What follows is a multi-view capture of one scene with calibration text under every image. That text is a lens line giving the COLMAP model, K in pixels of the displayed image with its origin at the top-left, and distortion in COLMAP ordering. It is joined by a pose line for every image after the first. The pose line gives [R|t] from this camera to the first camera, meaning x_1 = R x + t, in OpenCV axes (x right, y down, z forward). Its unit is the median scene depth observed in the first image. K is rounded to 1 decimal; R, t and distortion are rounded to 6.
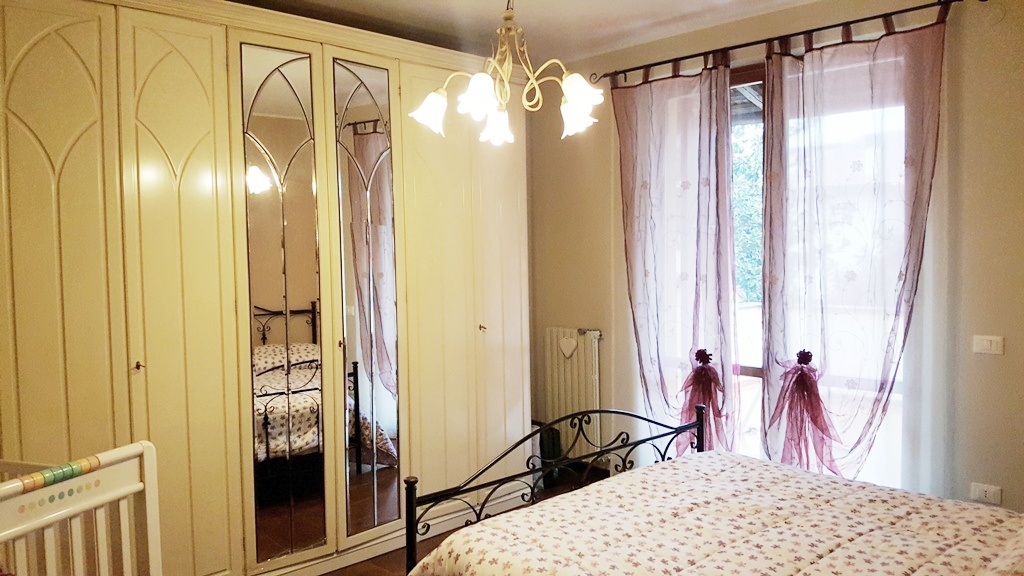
lens RADIAL K [[775.9, 0, 512.0], [0, 775.9, 288.0], [0, 0, 1]] dist [0.210139, -0.445219]
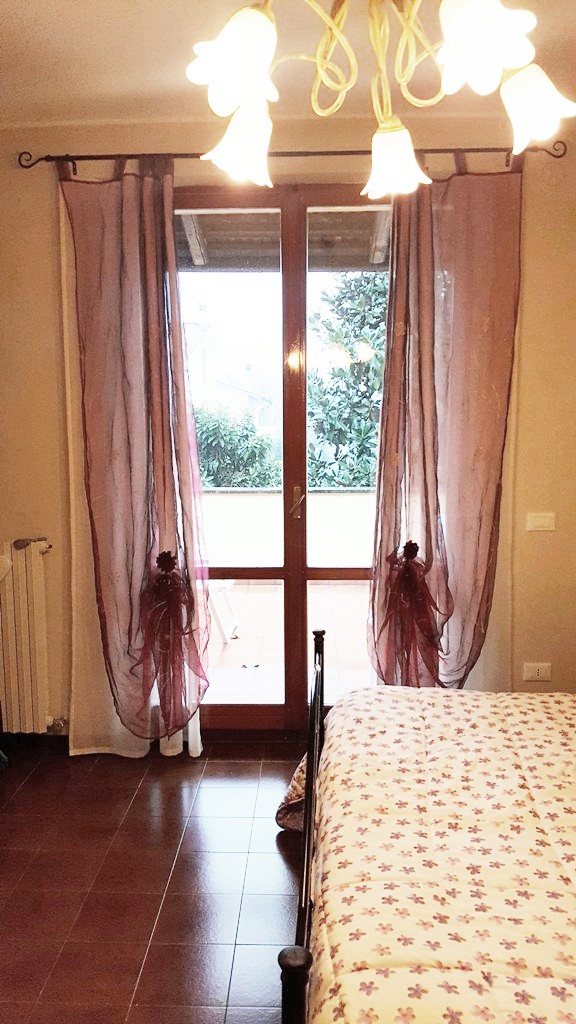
lens RADIAL K [[775.9, 0, 288.0], [0, 775.9, 512.0], [0, 0, 1]] dist [0.210139, -0.445219]
pose [[0.713978, -0.071525, 0.696505, -0.268650], [0.033670, 0.997125, 0.067882, -0.015044], [-0.699358, -0.025015, 0.714334, 0.456863]]
